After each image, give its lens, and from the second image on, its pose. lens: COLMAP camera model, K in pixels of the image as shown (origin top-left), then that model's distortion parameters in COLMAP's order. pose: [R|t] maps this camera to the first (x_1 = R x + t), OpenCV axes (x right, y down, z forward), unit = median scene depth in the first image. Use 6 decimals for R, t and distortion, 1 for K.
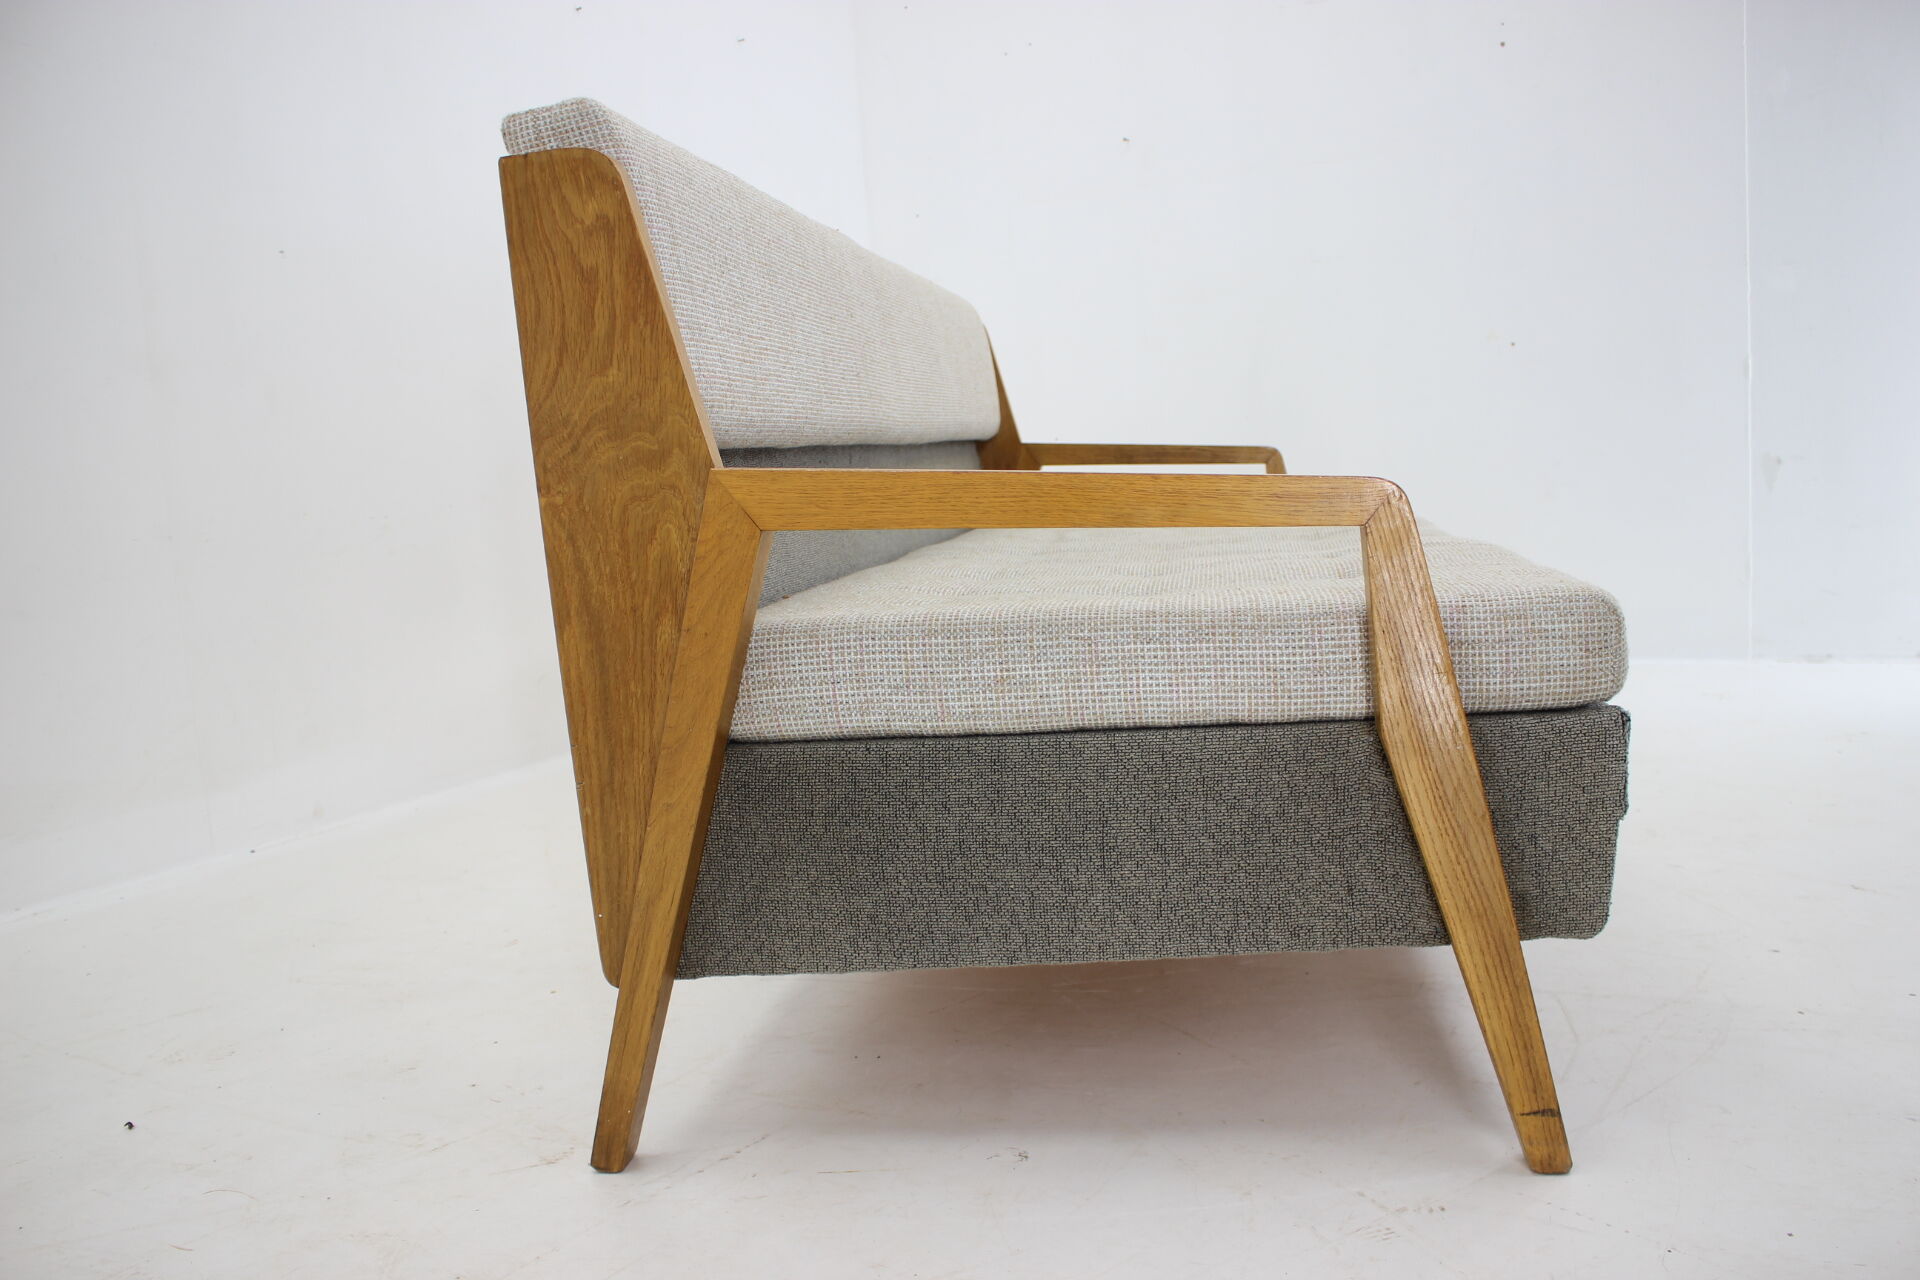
lens RADIAL K [[1600.3, 0, 968.7], [0, 1600.3, 637.6], [0, 0, 1]] dist [-0.131830, 0.052700]
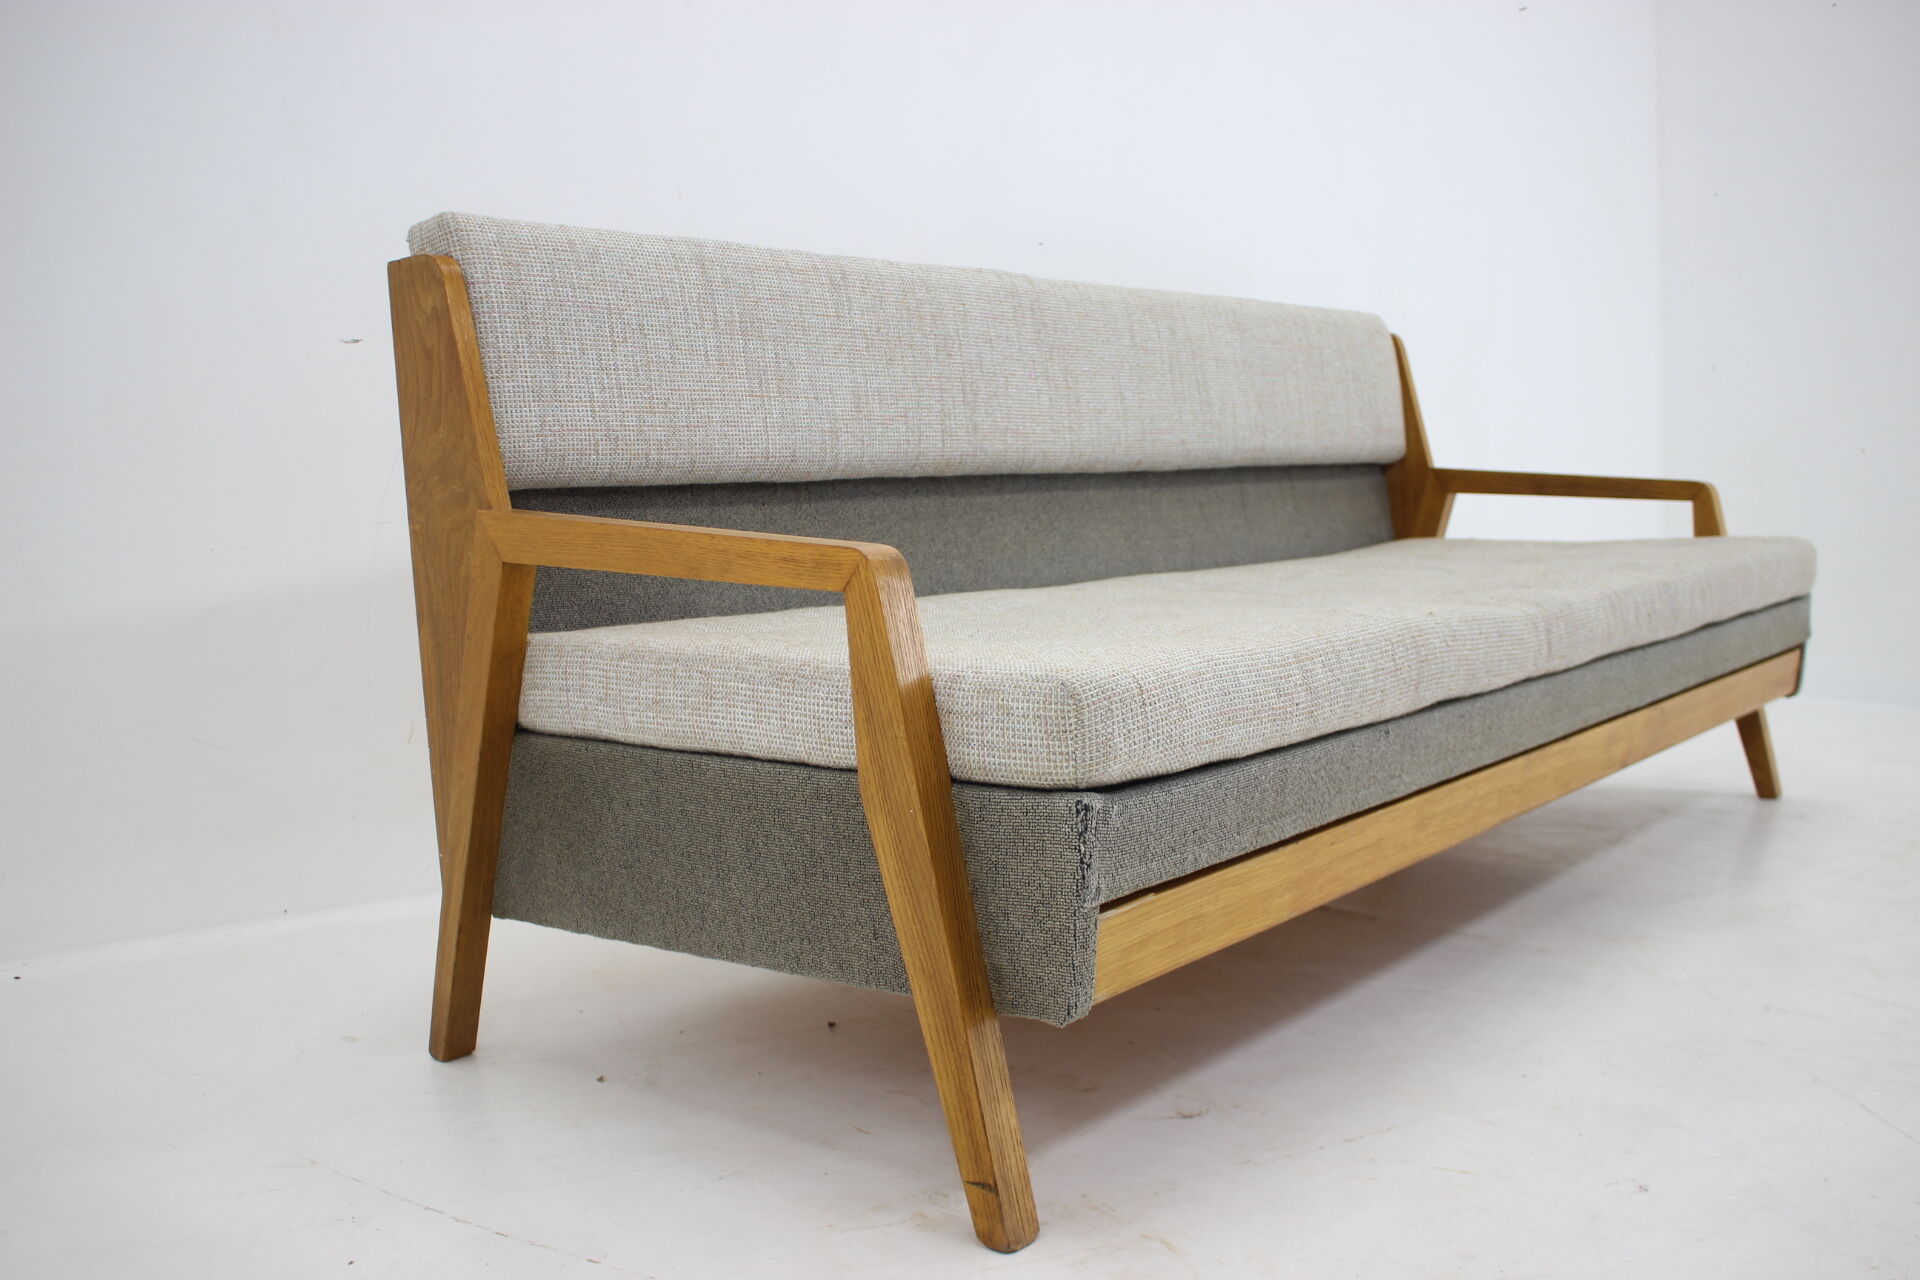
lens RADIAL K [[1724.1, 0, 962.2], [0, 1724.1, 652.0], [0, 0, 1]] dist [-0.124768, 0.007992]
pose [[0.855394, 0.087288, -0.510570, 0.842230], [-0.081937, 0.996090, 0.033018, -0.069051], [0.511456, 0.013591, 0.859202, 0.042072]]
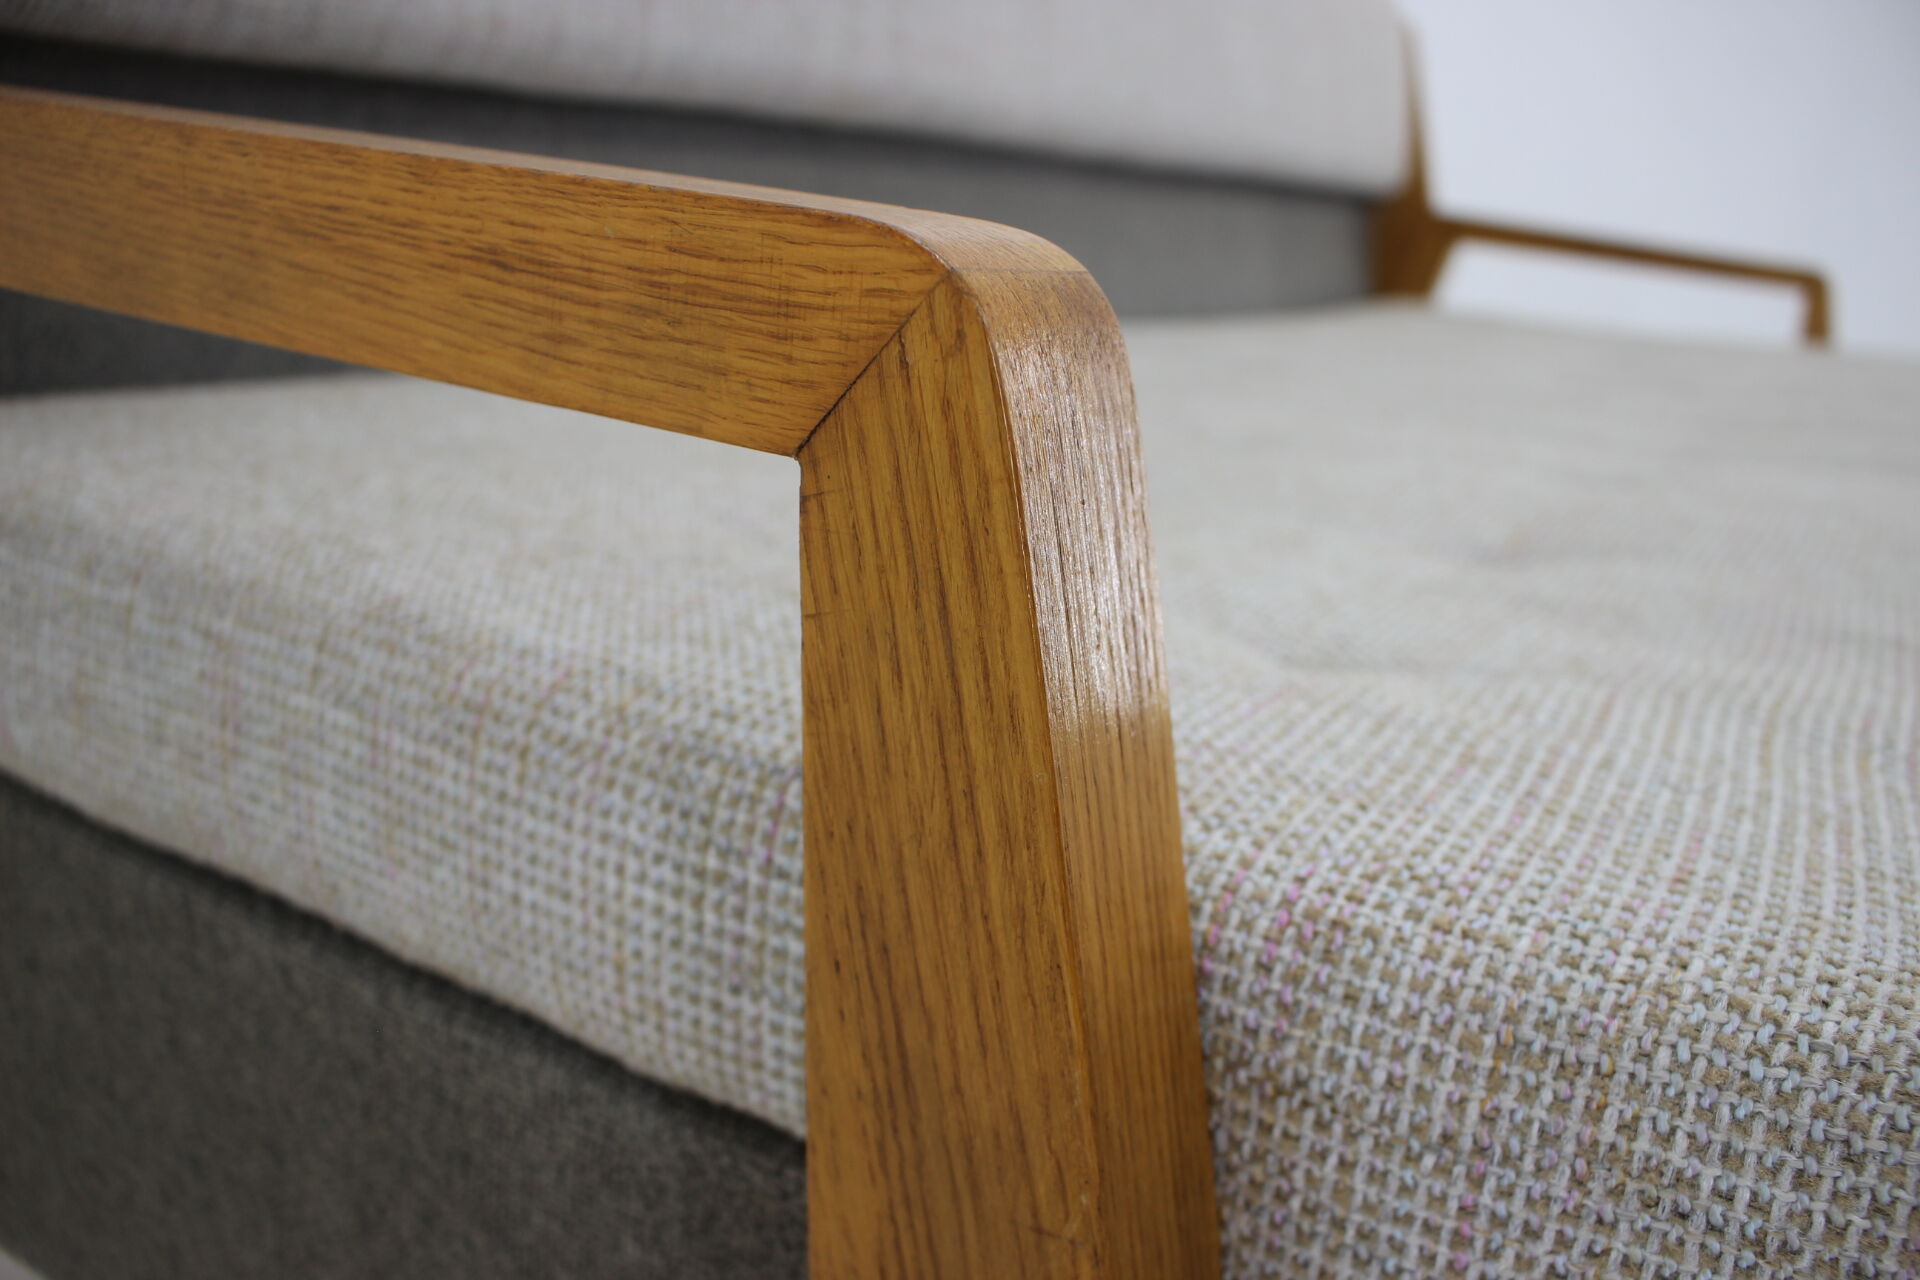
lens RADIAL K [[1600.3, 0, 961.5], [0, 1600.3, 652.5], [0, 0, 1]] dist [-0.131830, 0.052700]
pose [[0.912952, 0.221198, -0.342914, 0.316142], [-0.163794, 0.968311, 0.188536, -0.081043], [0.373752, -0.115957, 0.920252, 0.755973]]
